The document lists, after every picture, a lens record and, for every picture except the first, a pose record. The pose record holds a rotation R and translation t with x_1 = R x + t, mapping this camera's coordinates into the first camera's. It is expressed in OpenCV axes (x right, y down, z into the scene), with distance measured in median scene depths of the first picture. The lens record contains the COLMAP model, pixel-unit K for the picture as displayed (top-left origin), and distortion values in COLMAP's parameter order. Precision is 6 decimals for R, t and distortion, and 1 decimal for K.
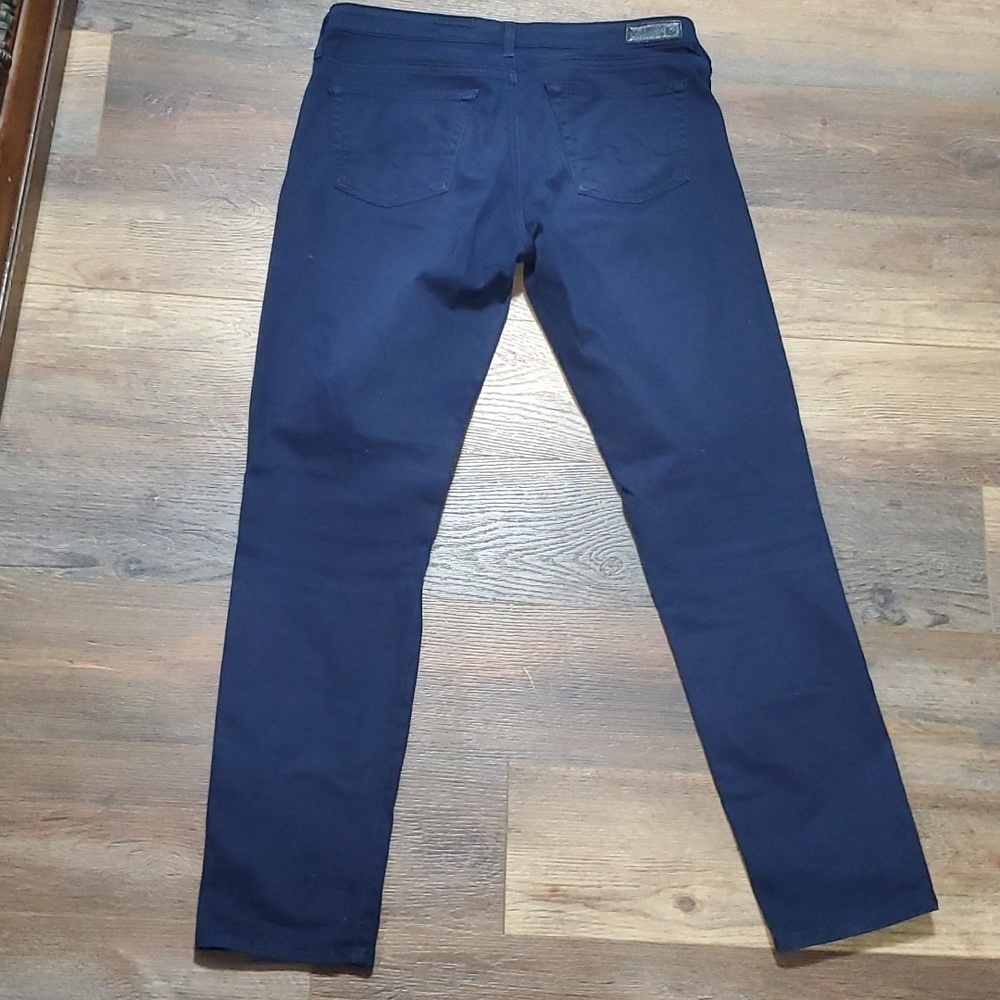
lens RADIAL K [[1438.3, 0, 500.0], [0, 1438.3, 500.0], [0, 0, 1]] dist [0.217255, -0.646989]
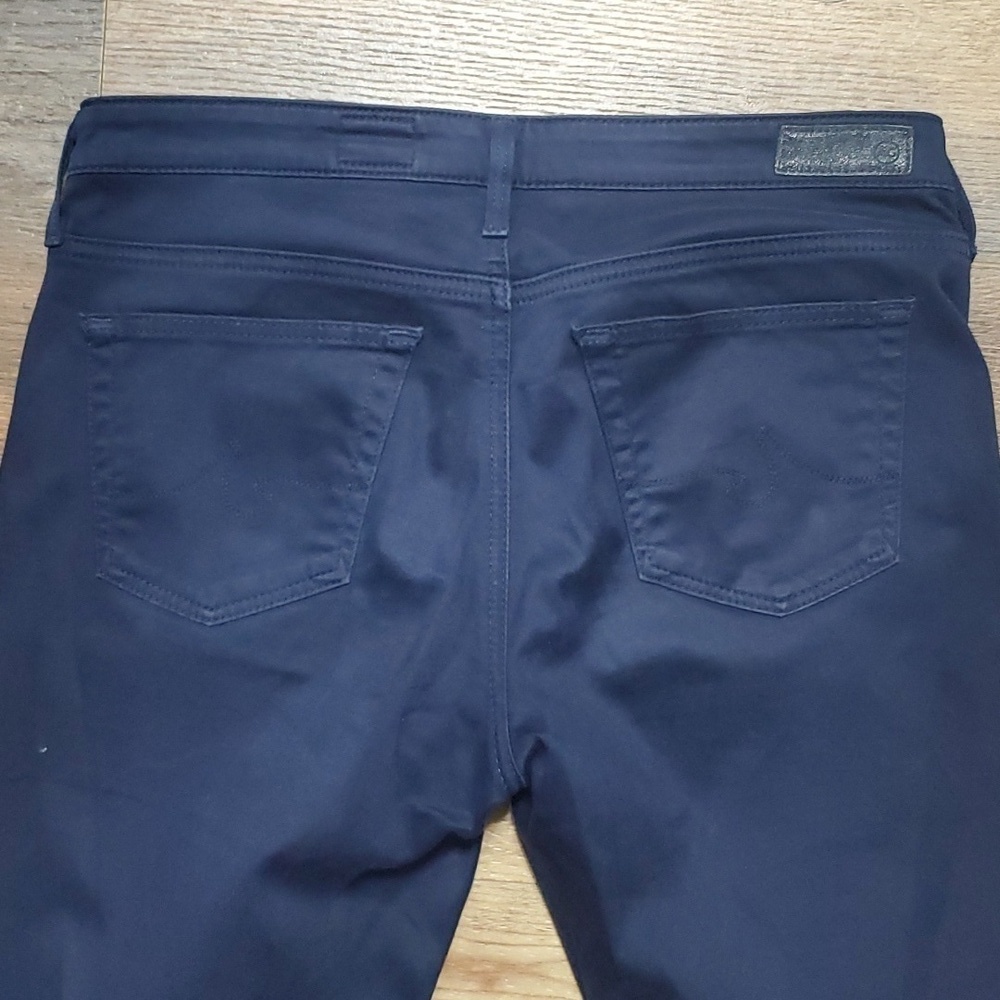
lens RADIAL K [[1438.3, 0, 500.0], [0, 1438.3, 500.0], [0, 0, 1]] dist [0.217255, -0.646989]
pose [[0.996490, 0.032427, -0.077178, 0.043483], [-0.003438, 0.937004, 0.349302, -0.384201], [0.083643, -0.347811, 0.933826, 0.579613]]
